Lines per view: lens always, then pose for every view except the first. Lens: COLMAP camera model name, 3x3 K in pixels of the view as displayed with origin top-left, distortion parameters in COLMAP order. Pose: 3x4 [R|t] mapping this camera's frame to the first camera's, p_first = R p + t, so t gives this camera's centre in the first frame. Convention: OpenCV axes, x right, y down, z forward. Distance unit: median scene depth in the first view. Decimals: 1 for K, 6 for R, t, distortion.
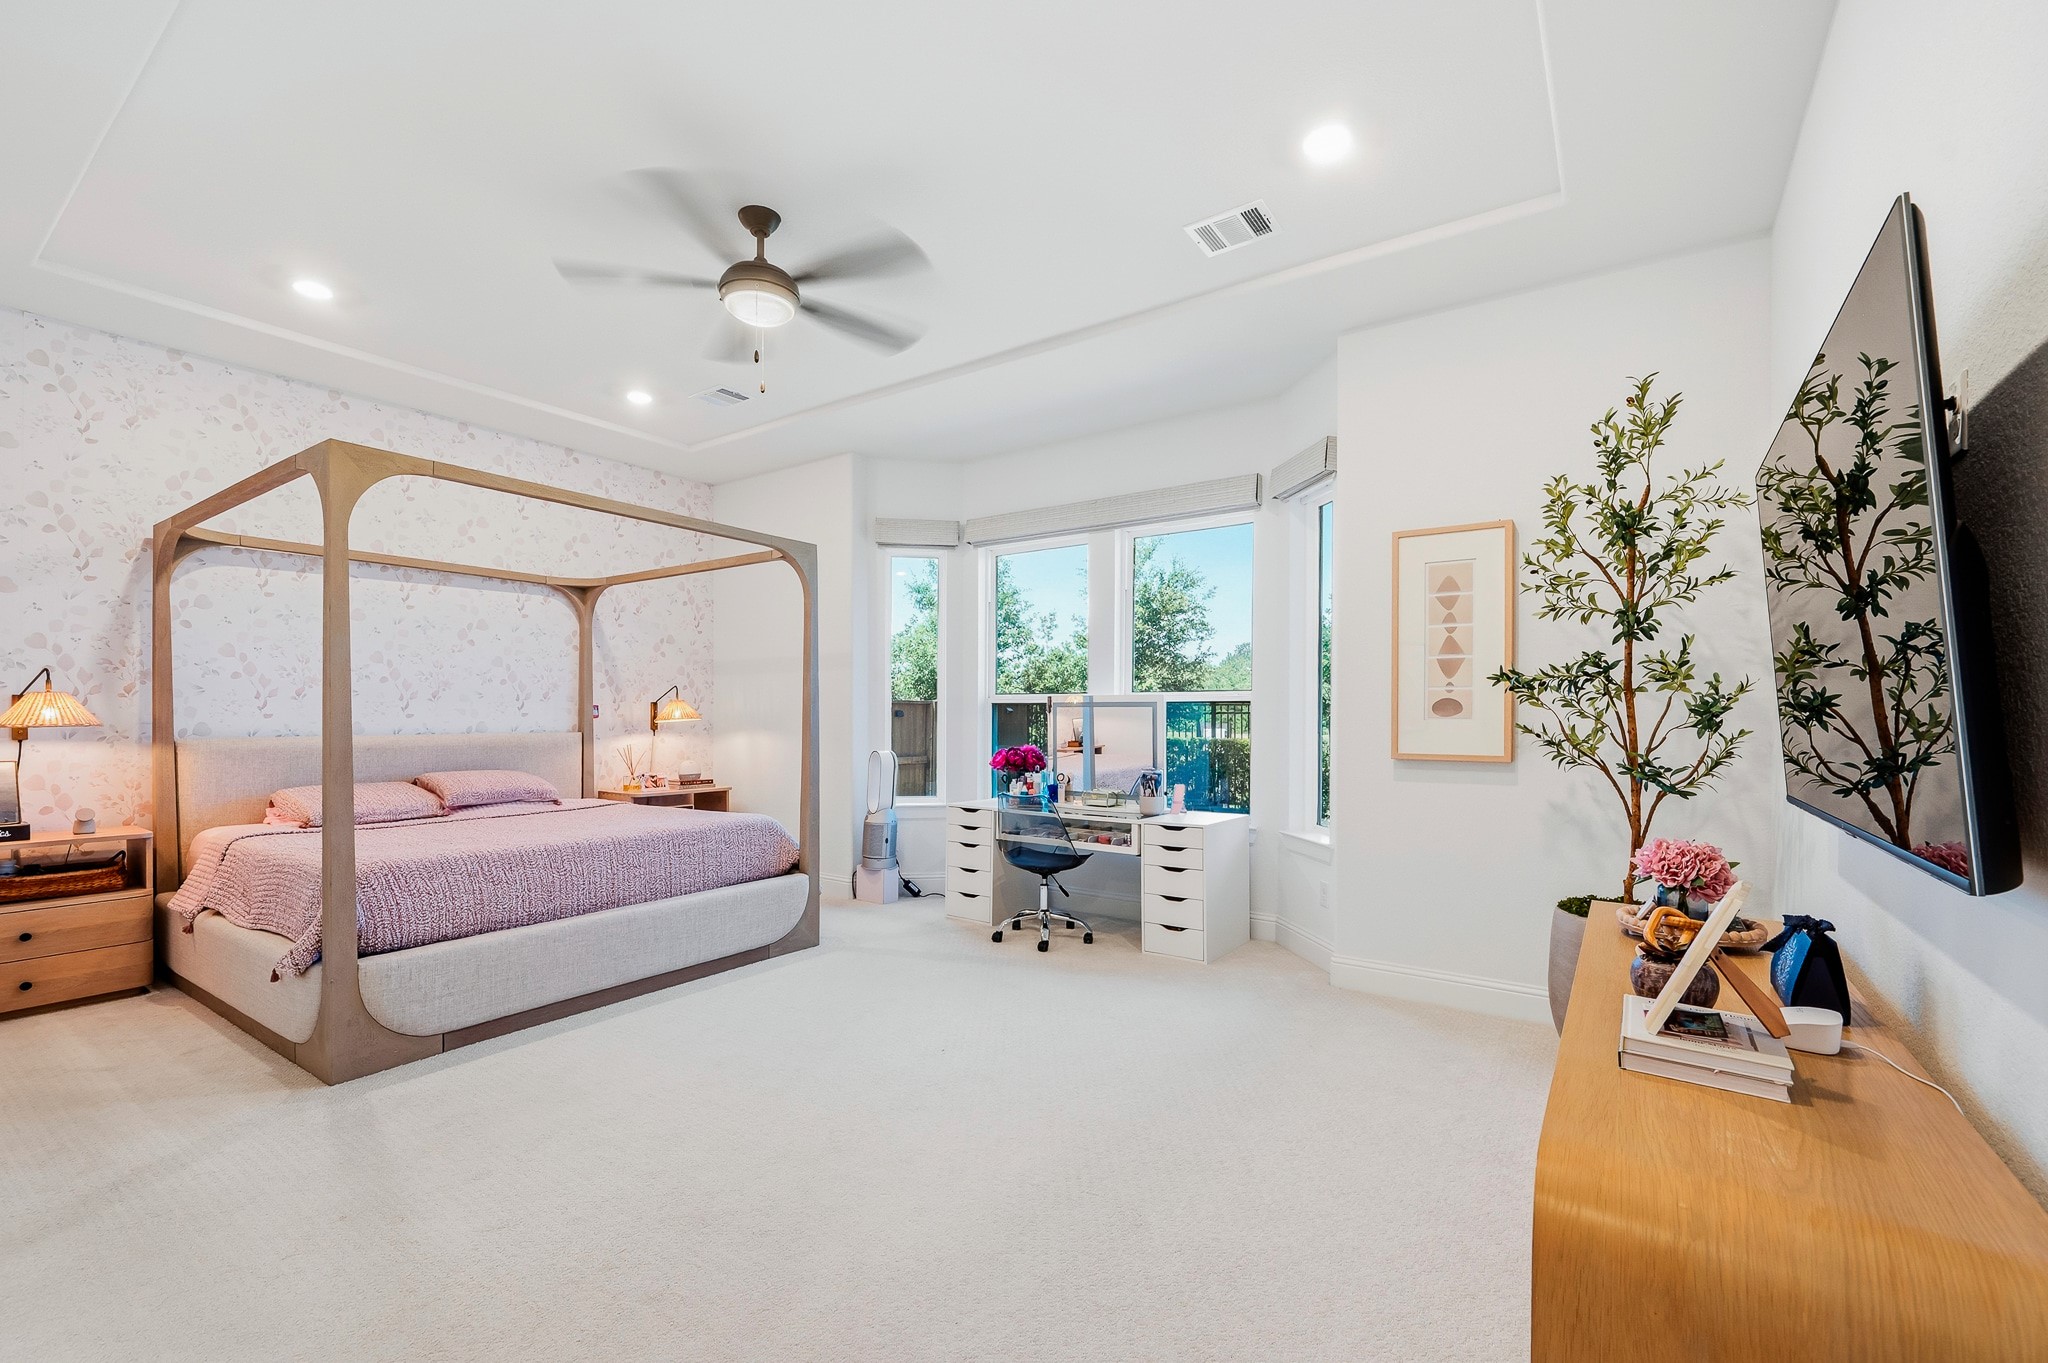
lens RADIAL K [[827.9, 0, 1026.9], [0, 827.9, 690.1], [0, 0, 1]] dist [0.001537, 0.000108]
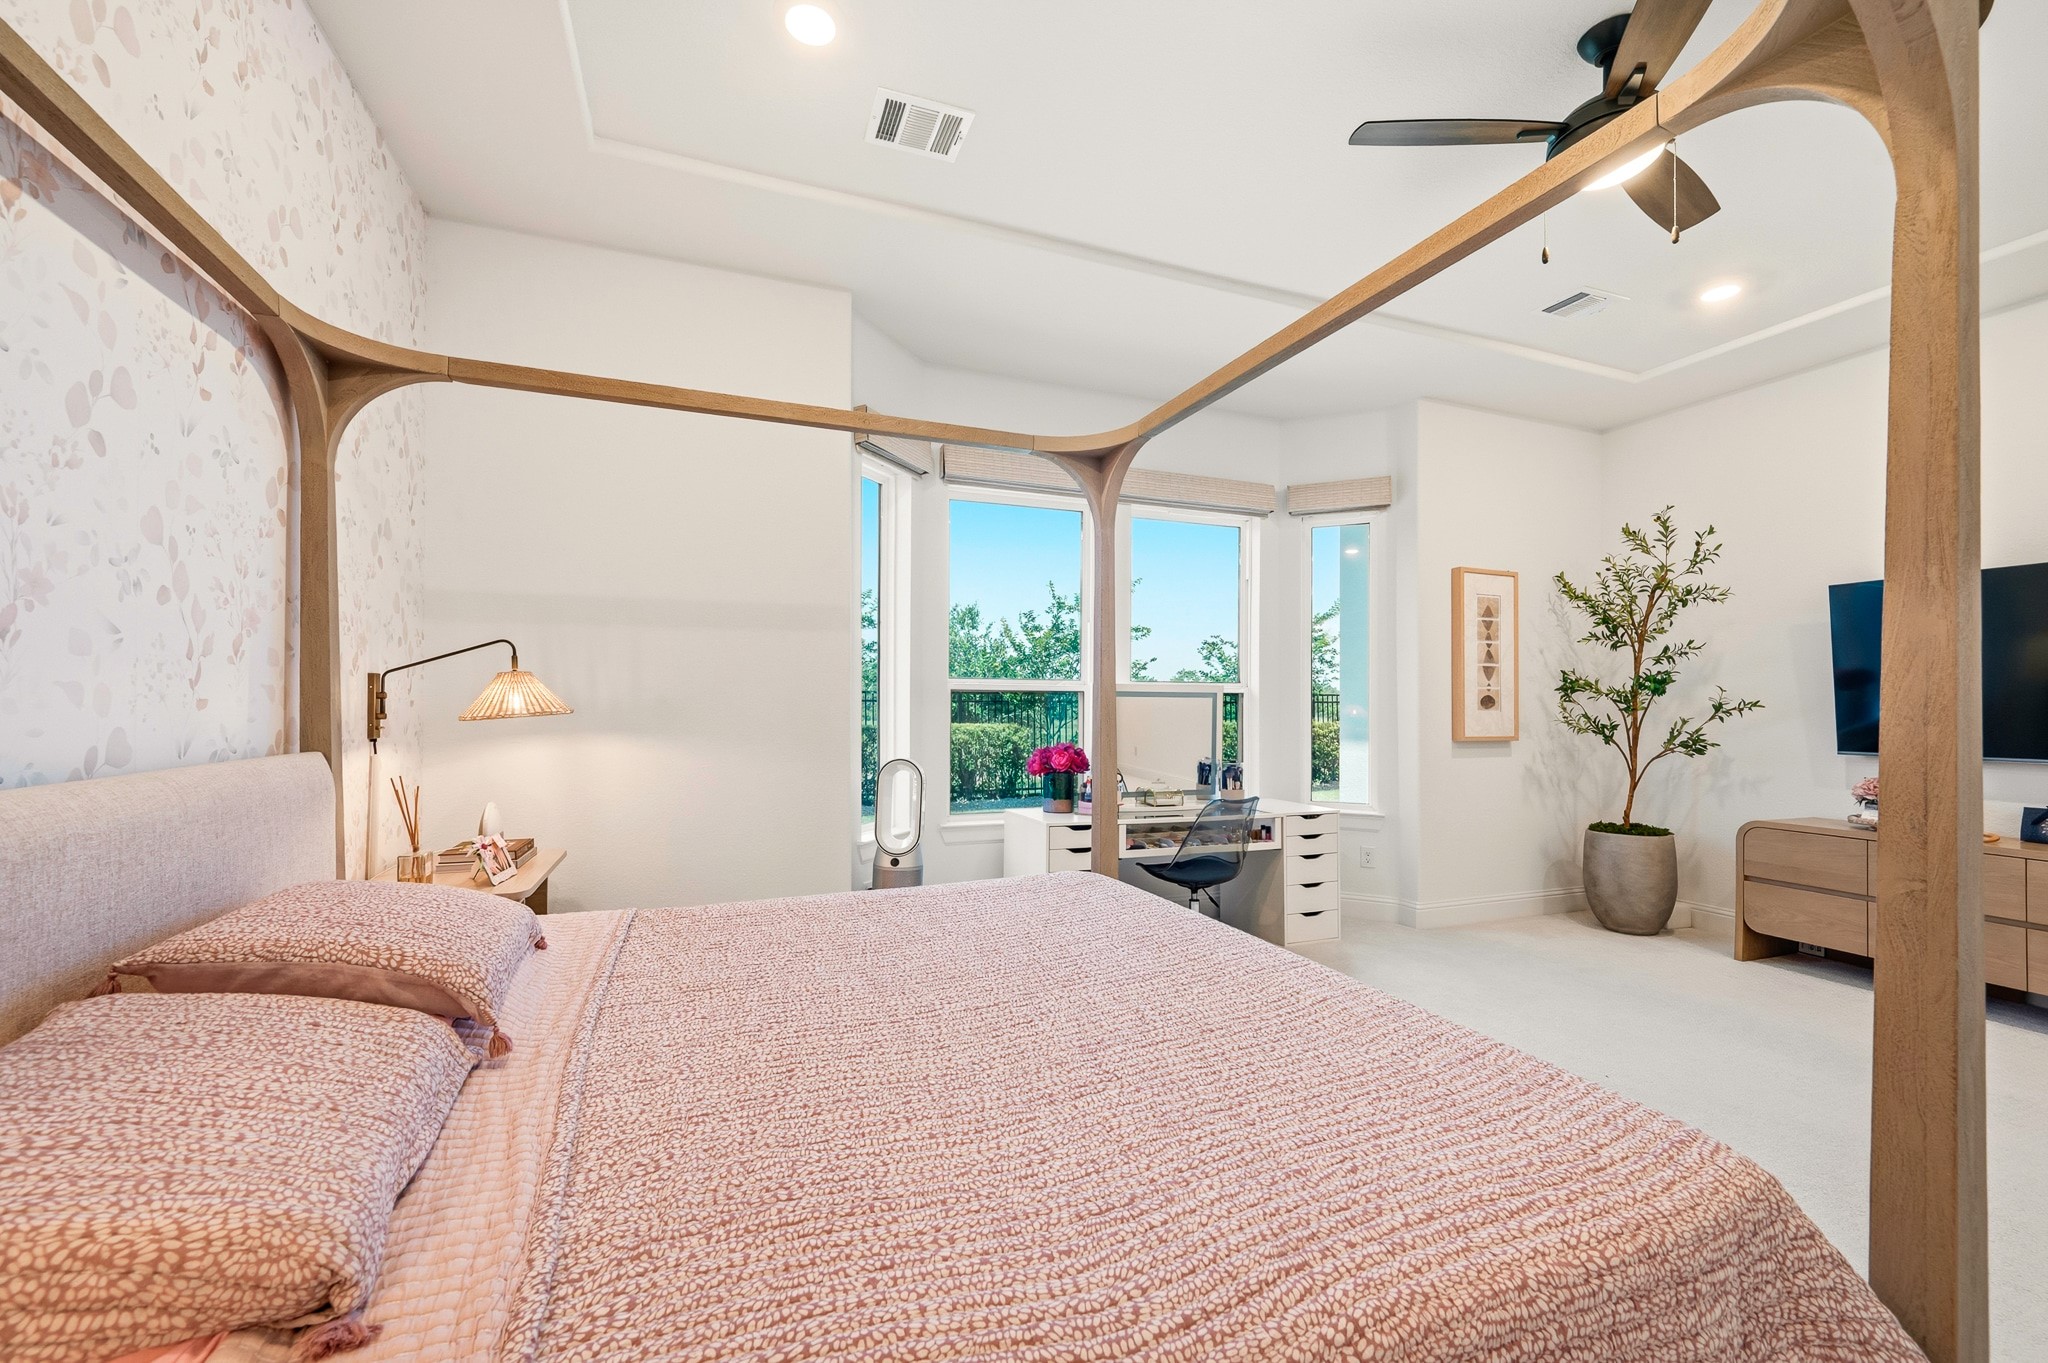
lens RADIAL K [[863.8, 0, 1010.3], [0, 863.8, 682.4], [0, 0, 1]] dist [0.000828, 0.000435]
pose [[0.554503, 0.021697, 0.831899, -0.924923], [-0.032794, 0.999453, -0.004208, 0.016994], [-0.831535, -0.024948, 0.554912, 0.719476]]
